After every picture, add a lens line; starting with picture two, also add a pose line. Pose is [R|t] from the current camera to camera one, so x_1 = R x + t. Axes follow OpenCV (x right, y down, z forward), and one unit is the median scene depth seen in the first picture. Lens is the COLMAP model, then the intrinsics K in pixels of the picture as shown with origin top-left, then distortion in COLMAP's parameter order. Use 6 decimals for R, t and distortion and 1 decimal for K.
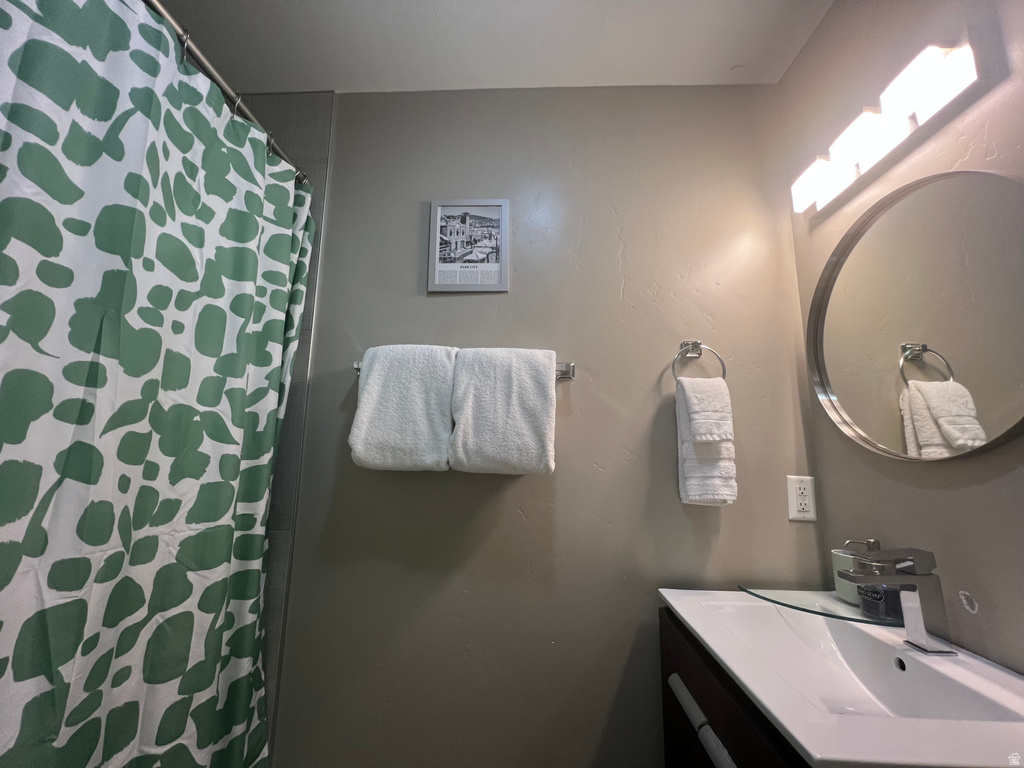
lens RADIAL K [[408.1, 0, 512.0], [0, 408.1, 384.0], [0, 0, 1]] dist [-0.001068, 0.000182]
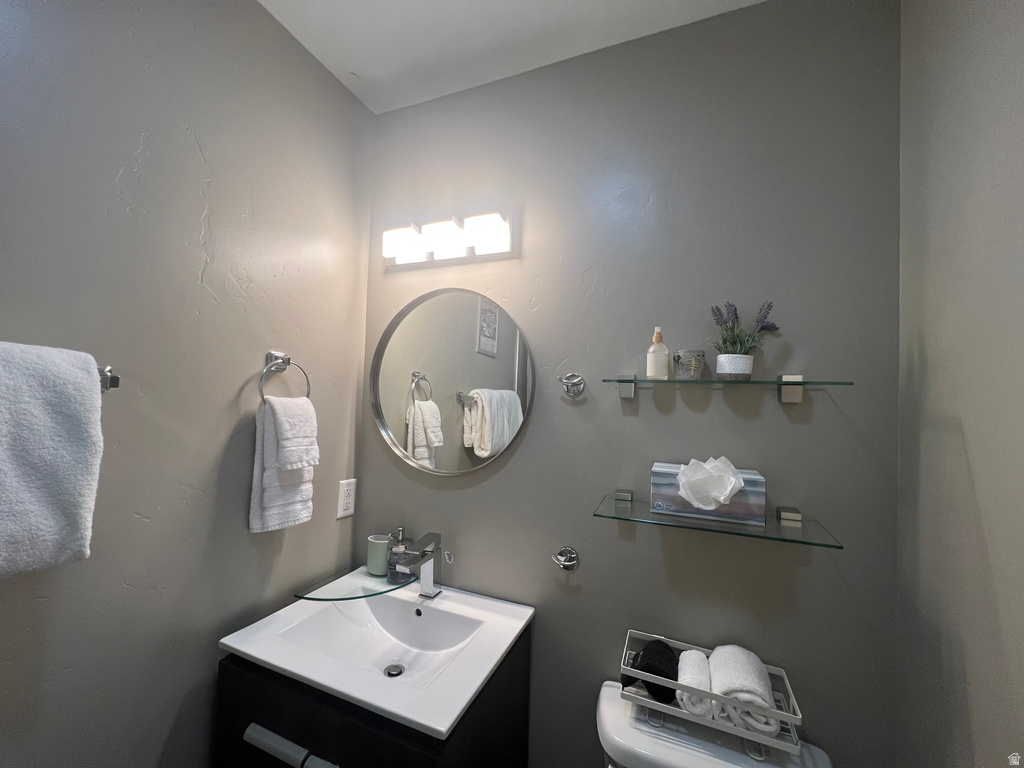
lens RADIAL K [[408.1, 0, 512.0], [0, 408.1, 384.0], [0, 0, 1]] dist [-0.001068, 0.000182]
pose [[0.341954, 0.029909, 0.939241, -0.267032], [-0.184469, 0.982183, 0.035884, -0.187892], [-0.921433, -0.185531, 0.341379, 0.221183]]
